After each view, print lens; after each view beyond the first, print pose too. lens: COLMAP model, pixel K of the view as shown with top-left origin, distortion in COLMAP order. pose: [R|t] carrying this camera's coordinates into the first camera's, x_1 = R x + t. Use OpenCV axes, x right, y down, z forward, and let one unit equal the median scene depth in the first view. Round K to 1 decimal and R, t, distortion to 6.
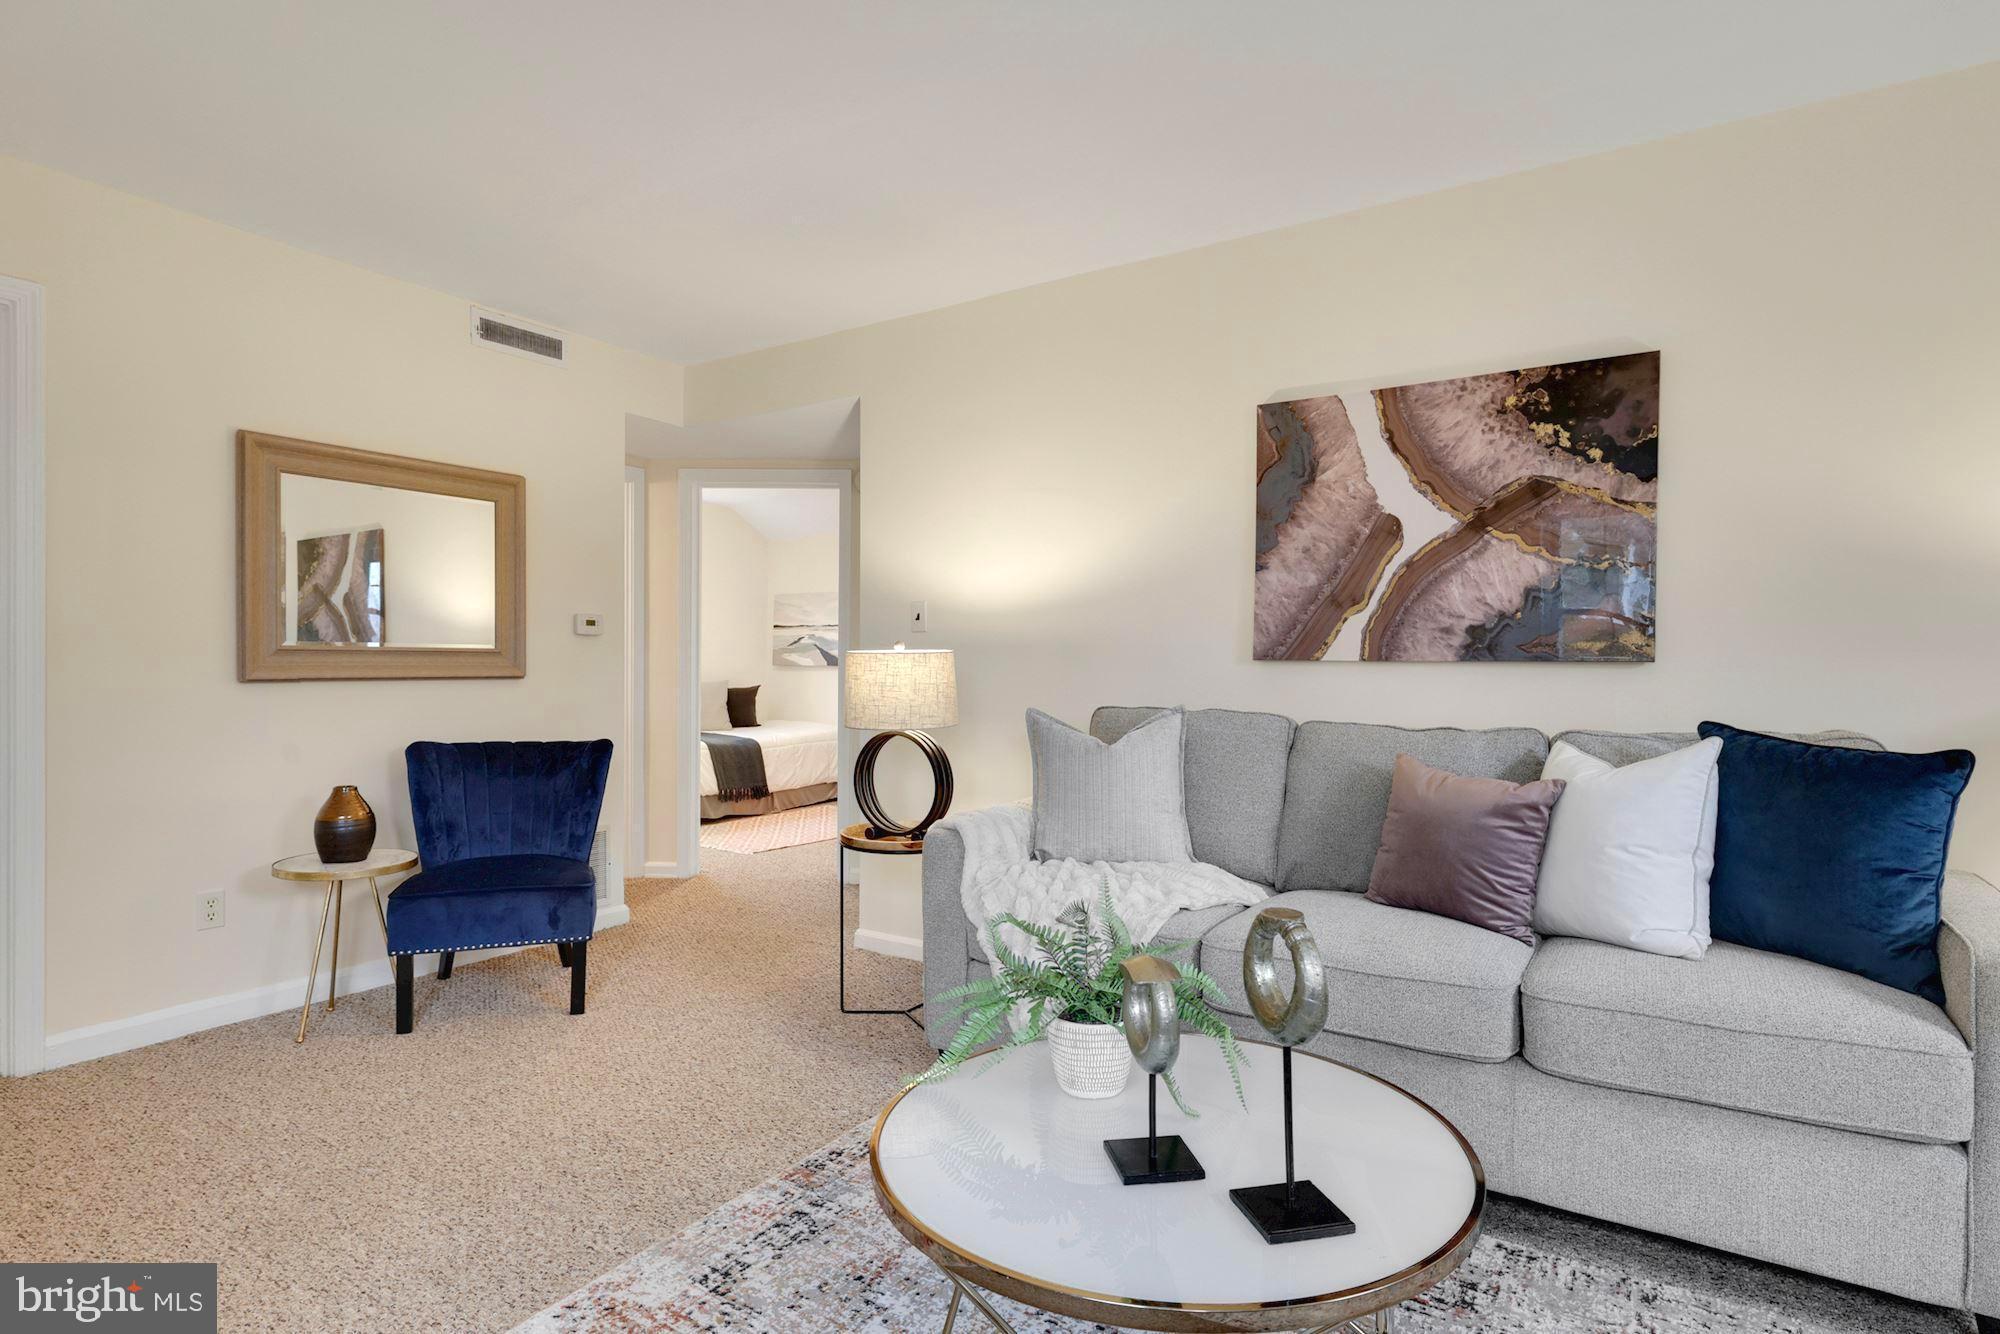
lens RADIAL K [[1017.2, 0, 1000.0], [0, 1017.2, 667.0], [0, 0, 1]] dist [-0.003997, -0.000750]
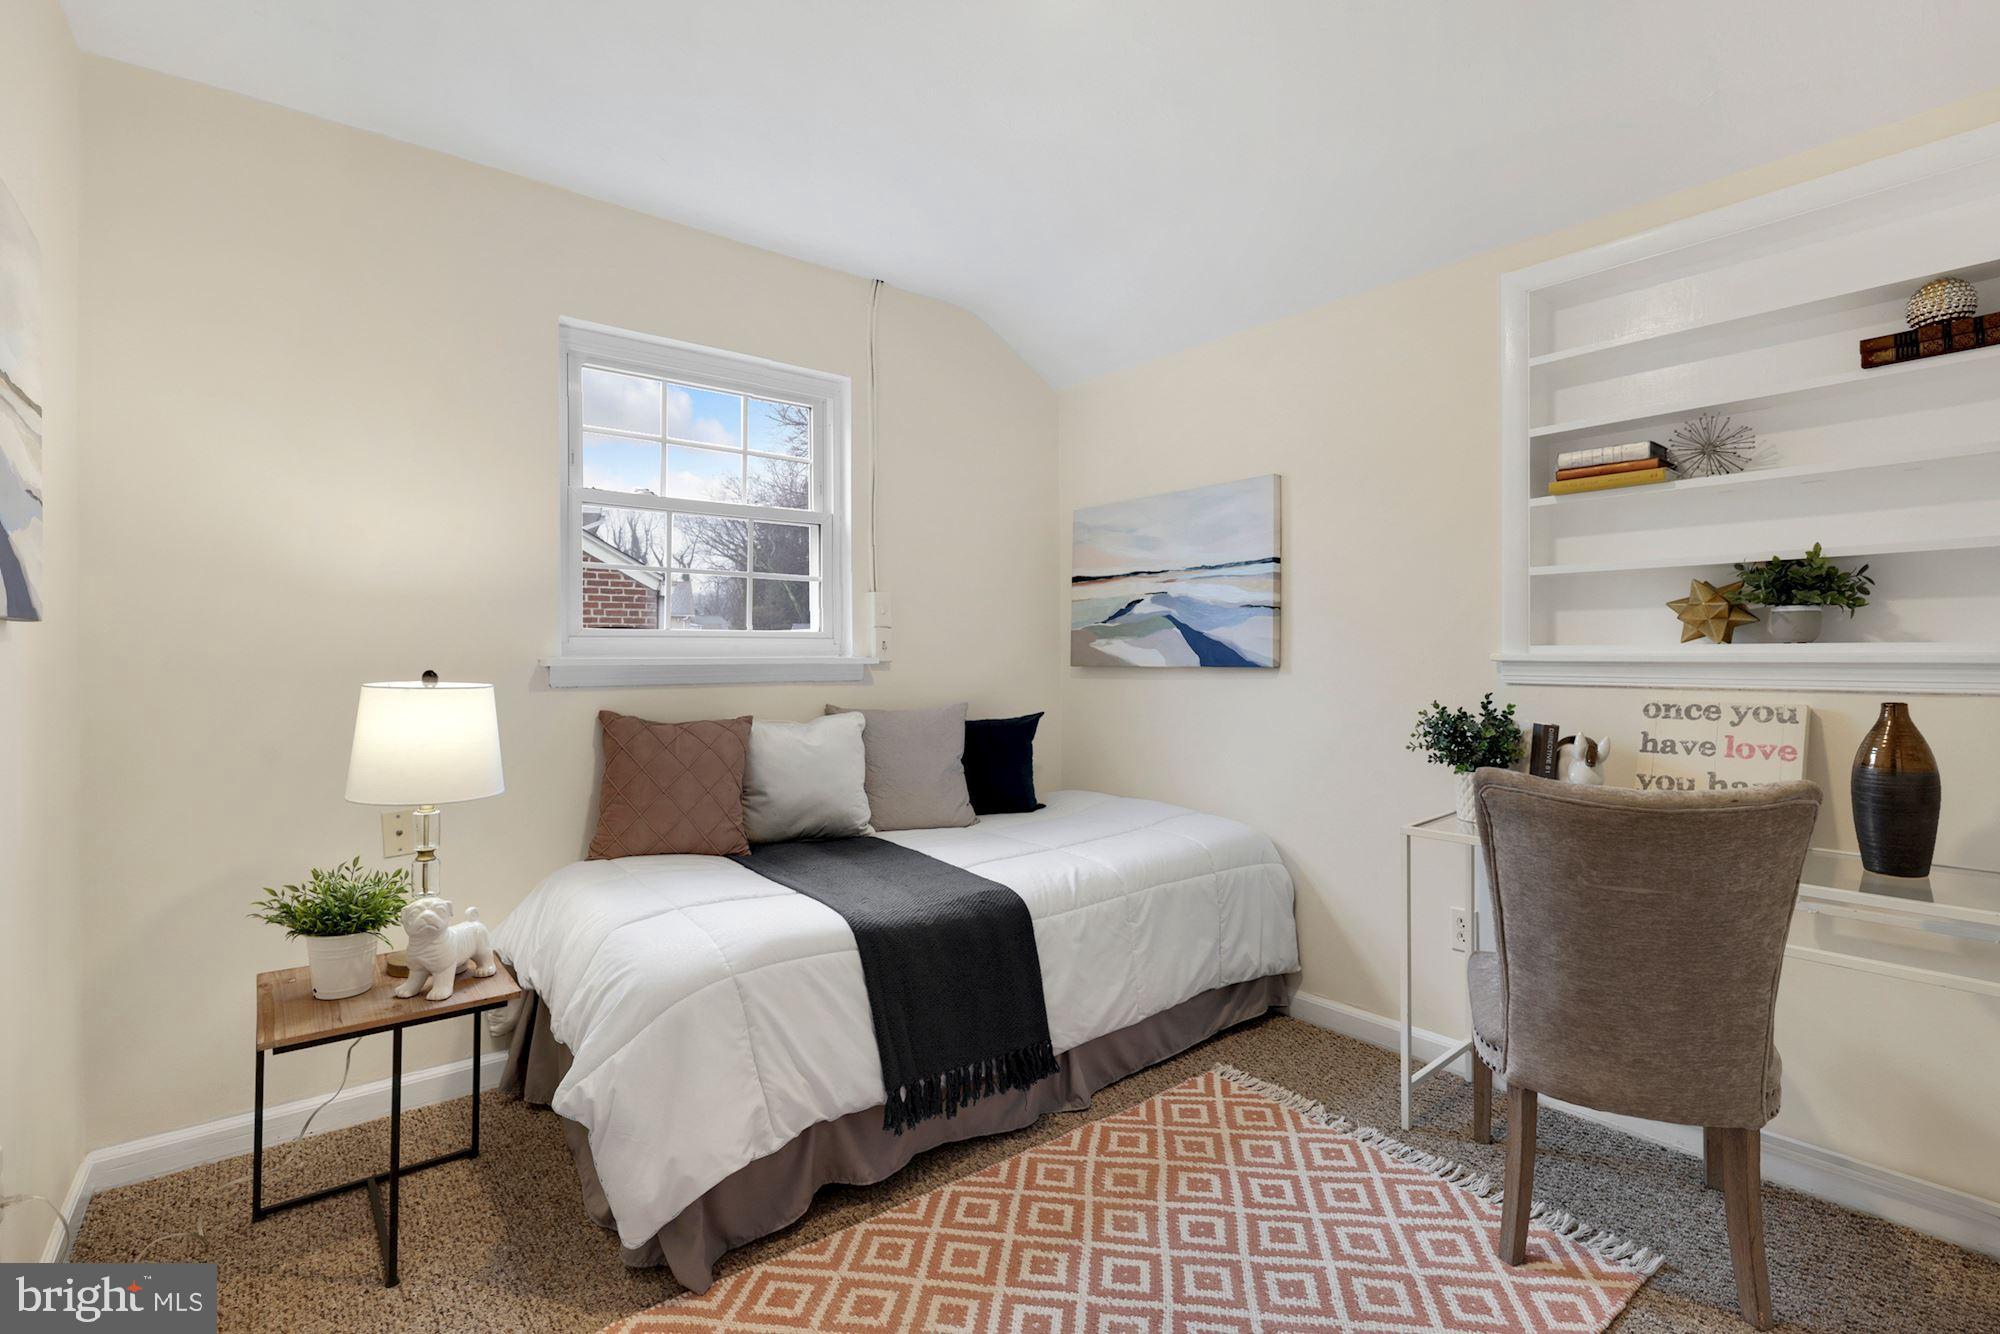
lens RADIAL K [[933.4, 0, 1000.0], [0, 933.4, 667.0], [0, 0, 1]] dist [-0.007351, -0.000528]
pose [[0.952628, -0.006231, -0.304073, -0.132651], [0.008729, 0.999938, 0.006856, -0.004328], [0.304012, -0.009186, 0.952624, 0.619313]]
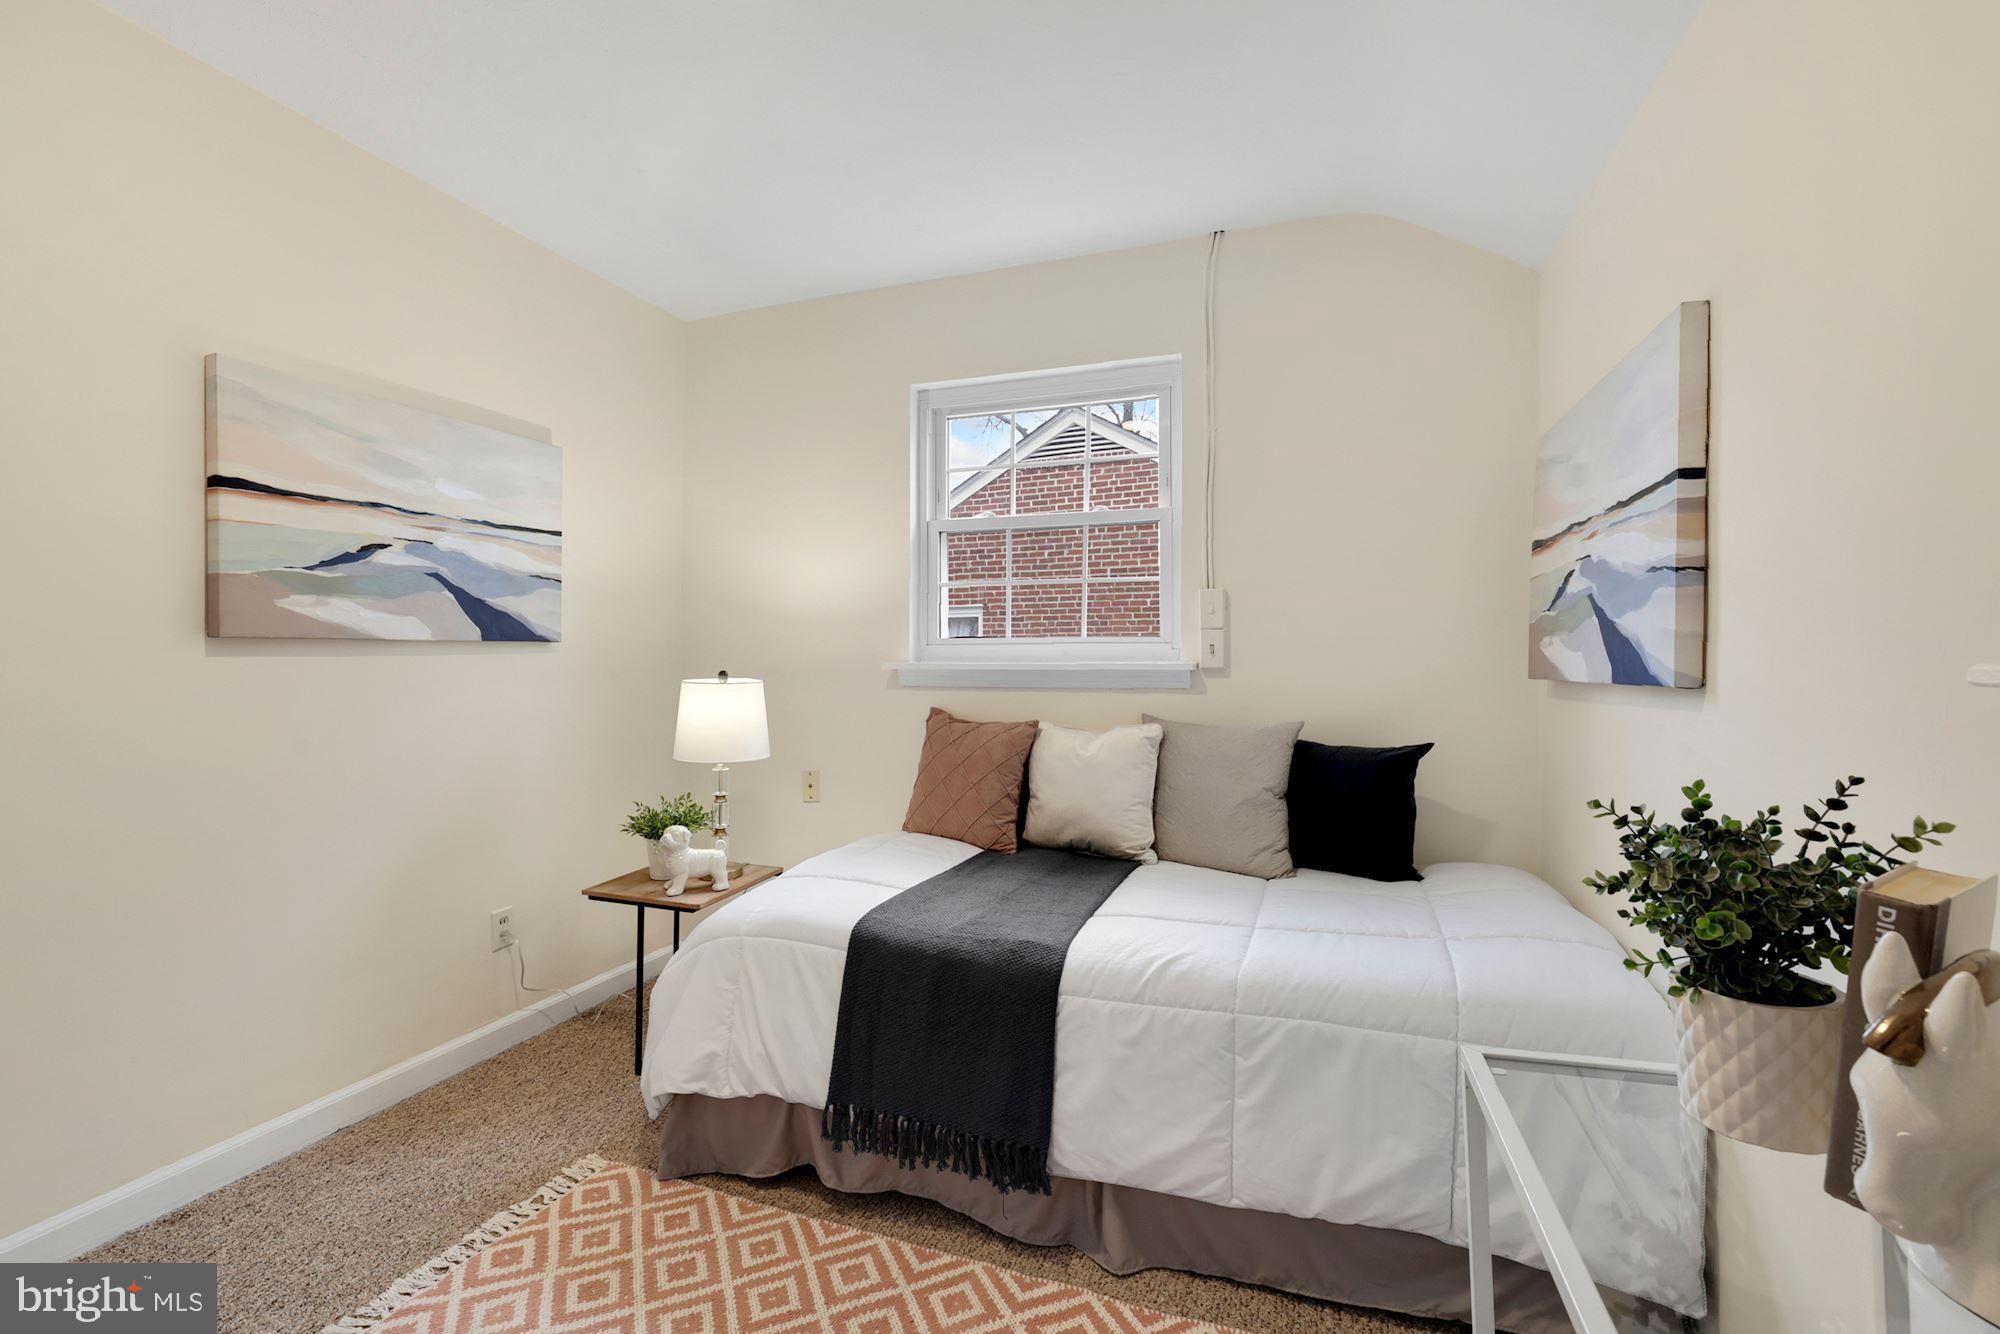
lens RADIAL K [[873.2, 0, 971.5], [0, 873.2, 658.7], [0, 0, 1]] dist [-0.001607, -0.000035]
pose [[0.223477, -0.009443, -0.974664, -0.013490], [-0.002296, 0.999945, -0.010214, -0.004426], [0.974707, 0.004520, 0.223443, 0.812761]]
